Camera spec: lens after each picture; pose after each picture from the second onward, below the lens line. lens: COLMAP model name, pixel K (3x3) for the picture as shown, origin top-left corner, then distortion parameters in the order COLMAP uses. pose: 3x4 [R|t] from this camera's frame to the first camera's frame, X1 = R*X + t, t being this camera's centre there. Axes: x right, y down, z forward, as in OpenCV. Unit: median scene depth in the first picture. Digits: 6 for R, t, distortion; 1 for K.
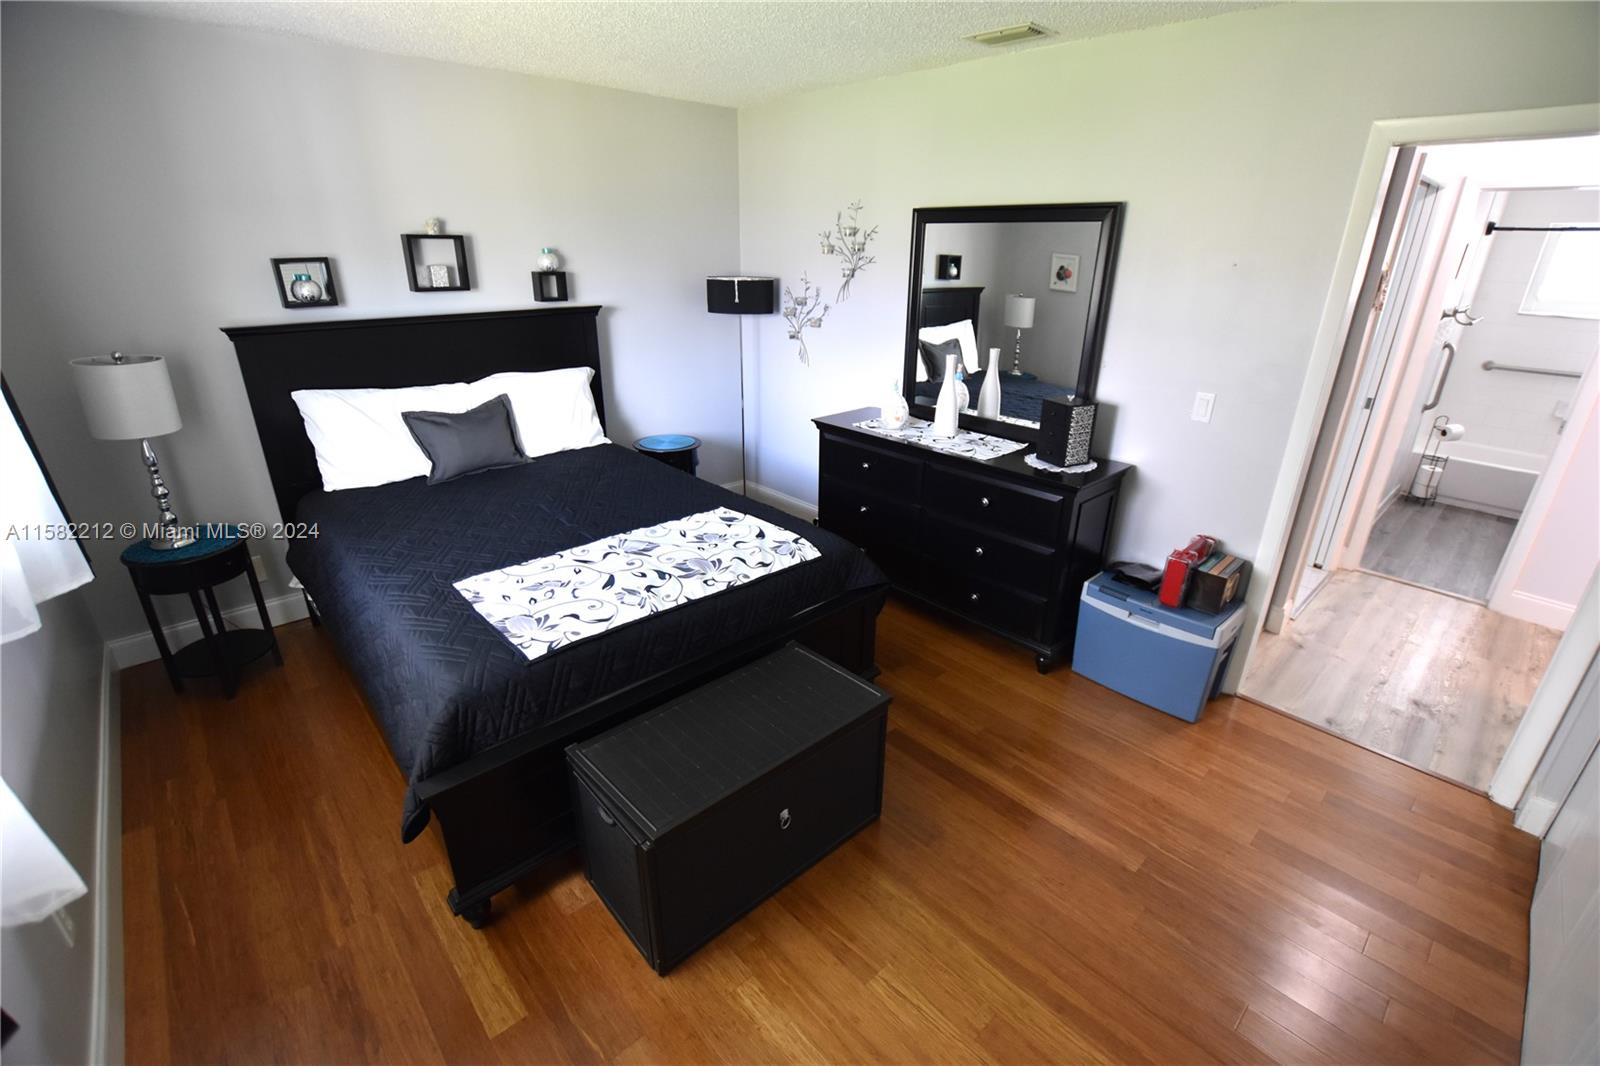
lens RADIAL K [[702.6, 0, 807.7], [0, 702.6, 532.3], [0, 0, 1]] dist [-0.035325, 0.004920]
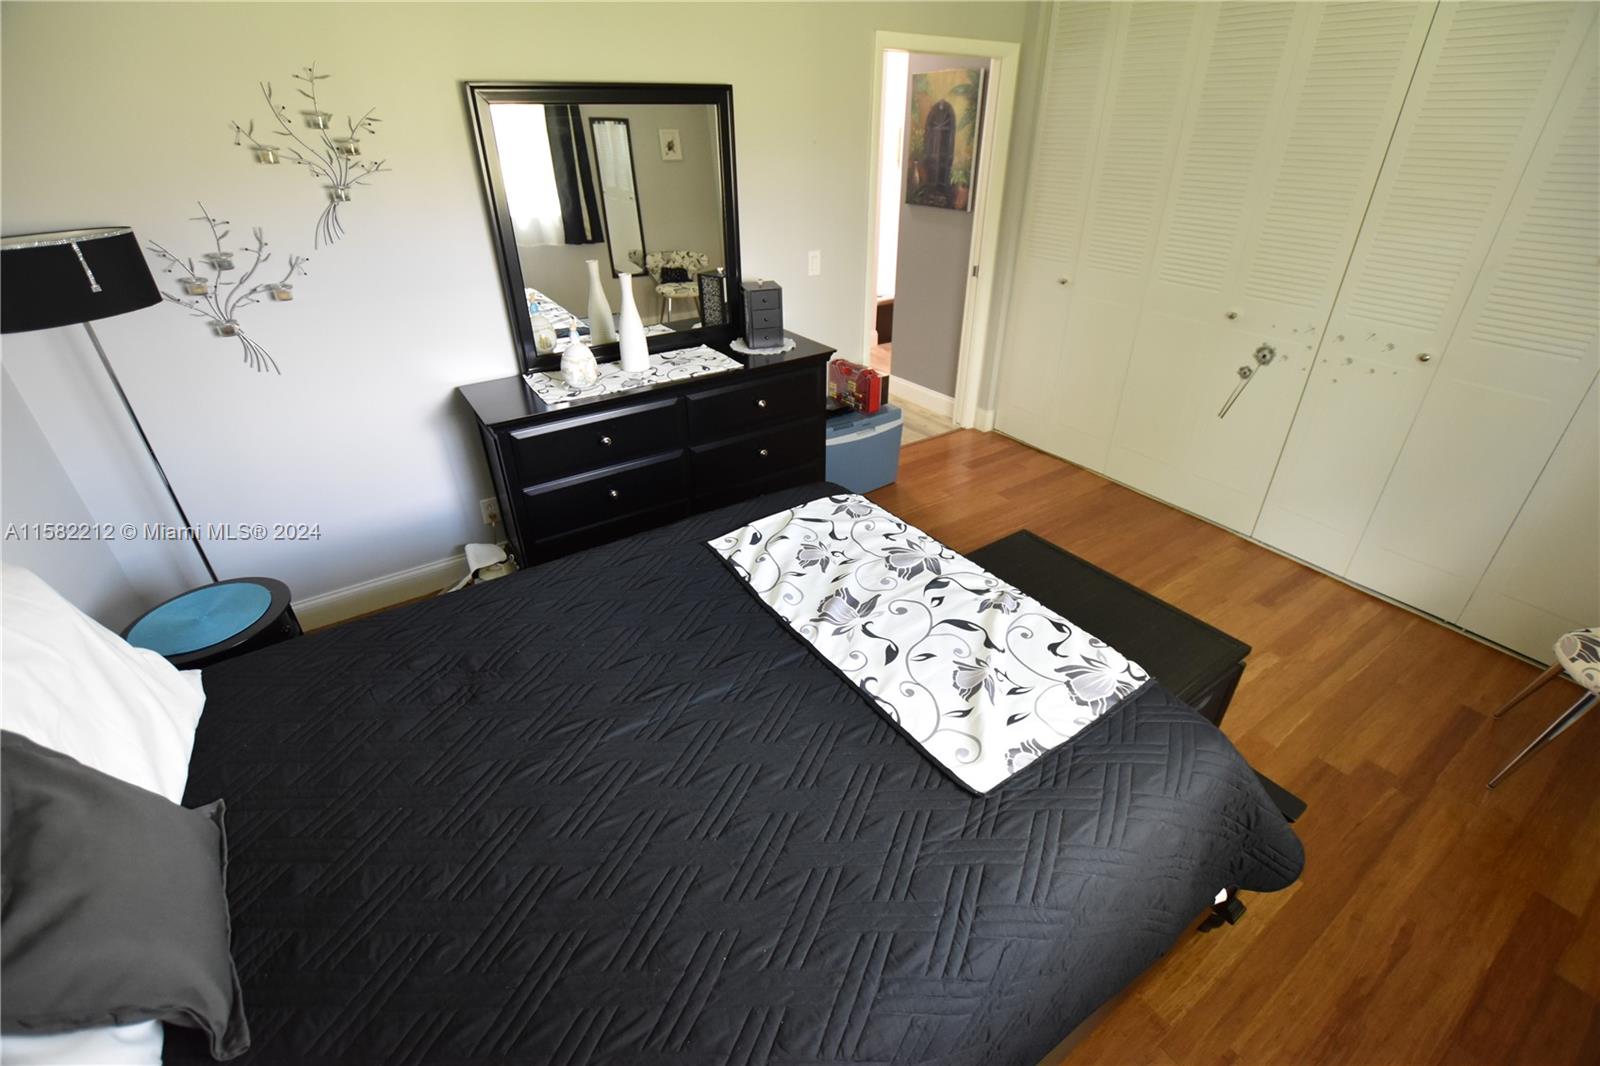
lens RADIAL K [[702.6, 0, 801.0], [0, 702.6, 534.4], [0, 0, 1]] dist [-0.035325, 0.004920]
pose [[0.154781, -0.517362, 0.841652, -0.727940], [0.379443, 0.817711, 0.432865, -0.326062], [-0.912176, 0.252359, 0.322876, 0.720877]]
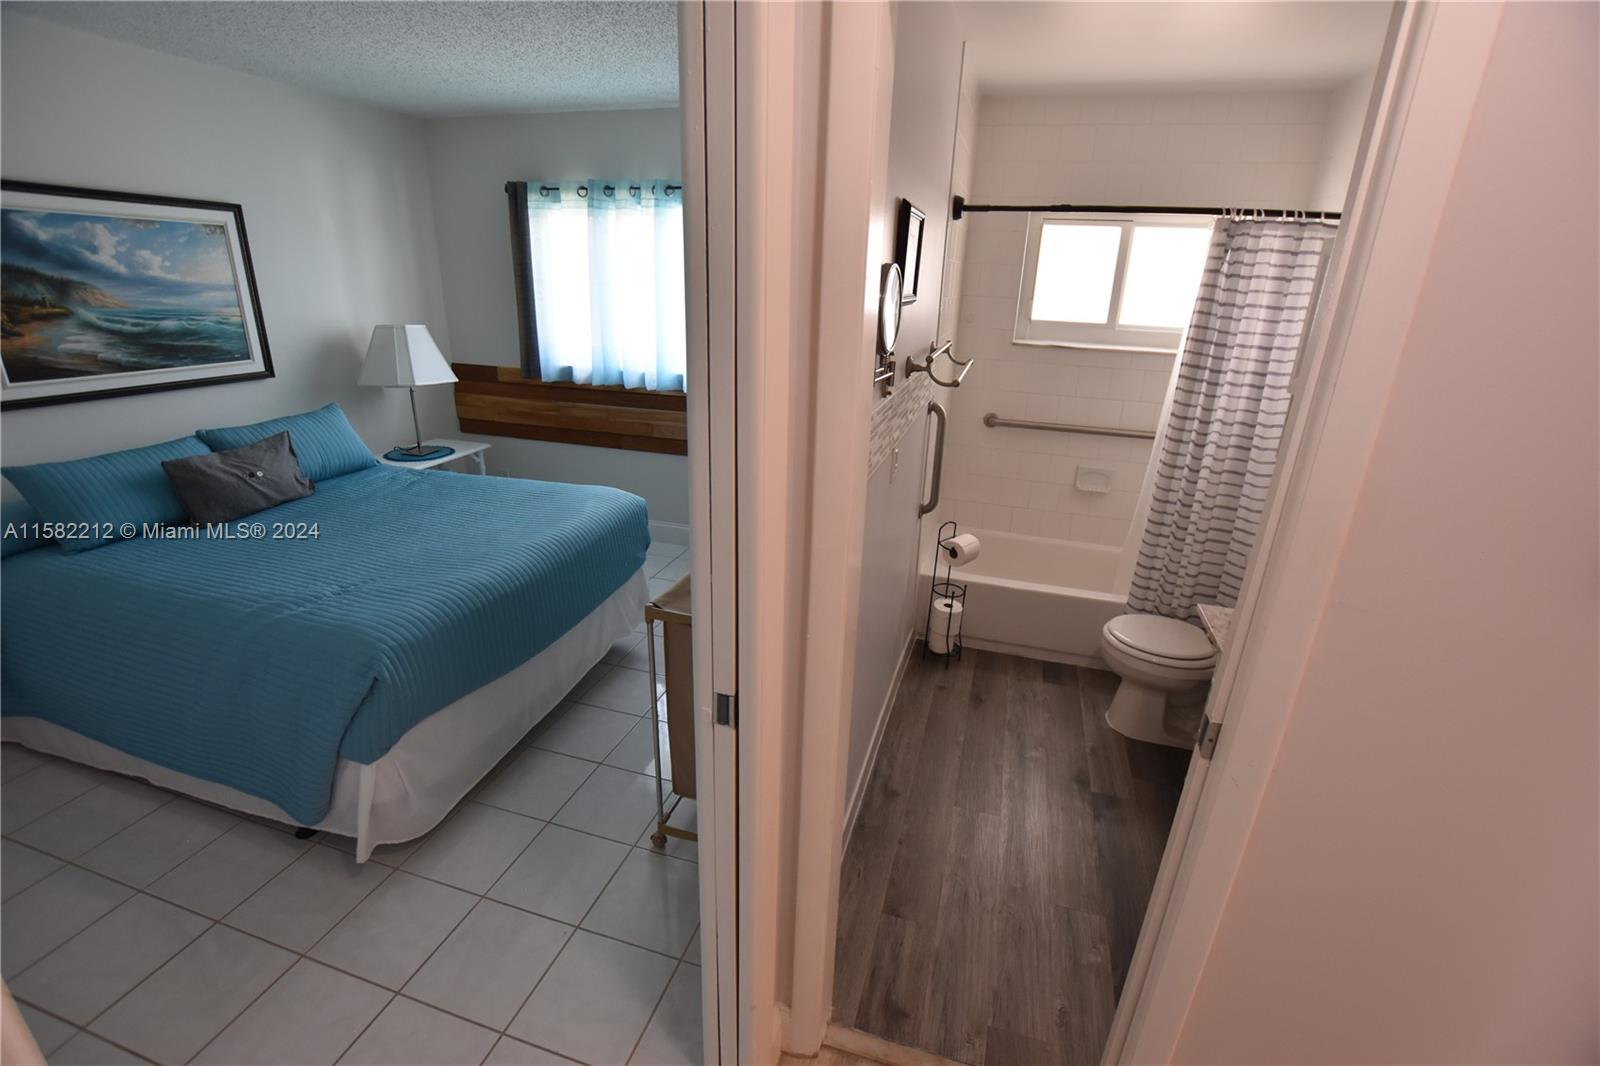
lens RADIAL K [[702.6, 0, 804.8], [0, 702.6, 528.6], [0, 0, 1]] dist [-0.035325, 0.004920]
pose [[0.861997, -0.161516, 0.480494, 0.930846], [0.174589, 0.984482, 0.017720, -0.348229], [-0.475900, 0.068614, 0.876819, 0.922909]]
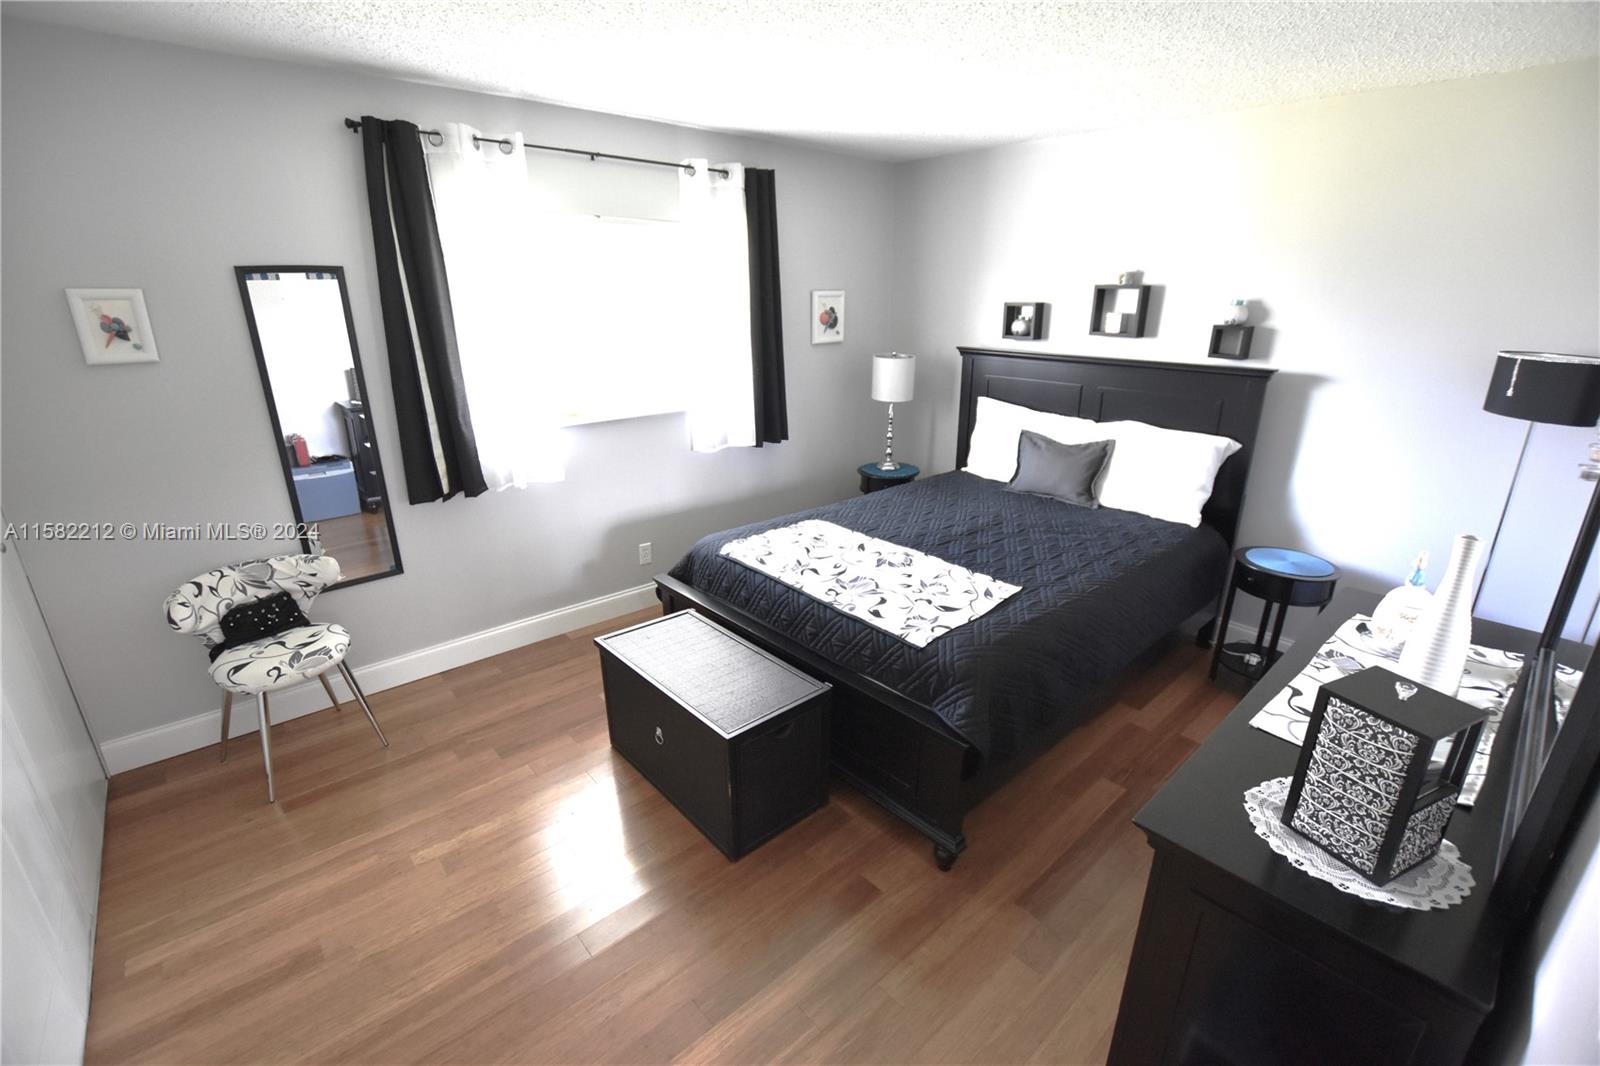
lens RADIAL K [[702.6, 0, 804.5], [0, 702.6, 533.3], [0, 0, 1]] dist [-0.035325, 0.004920]
pose [[-0.009528, 0.314396, -0.949244, 0.713749], [-0.383316, 0.875623, 0.293860, -0.258137], [0.923568, 0.366660, 0.112170, 0.662085]]
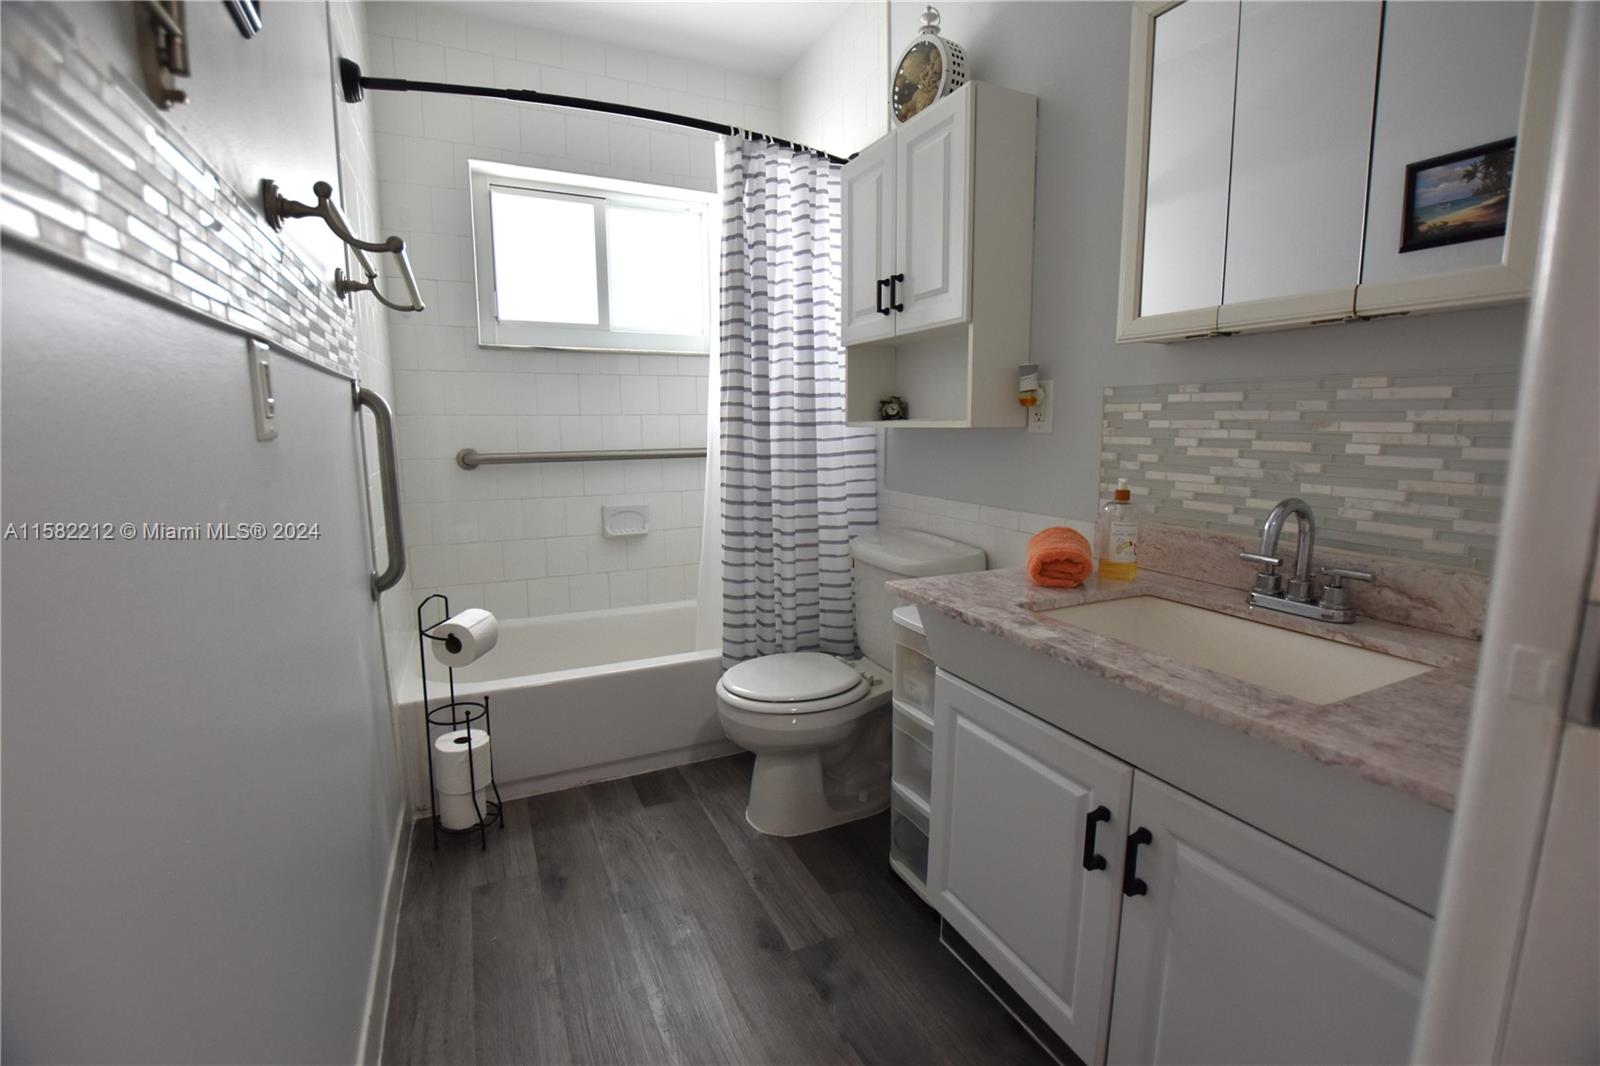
lens RADIAL K [[702.6, 0, 807.4], [0, 702.6, 532.5], [0, 0, 1]] dist [-0.035325, 0.004920]
pose [[0.290476, -0.161691, 0.943122, 1.165275], [0.367757, 0.928785, 0.045966, -0.258284], [-0.883391, 0.333488, 0.329252, 1.247530]]
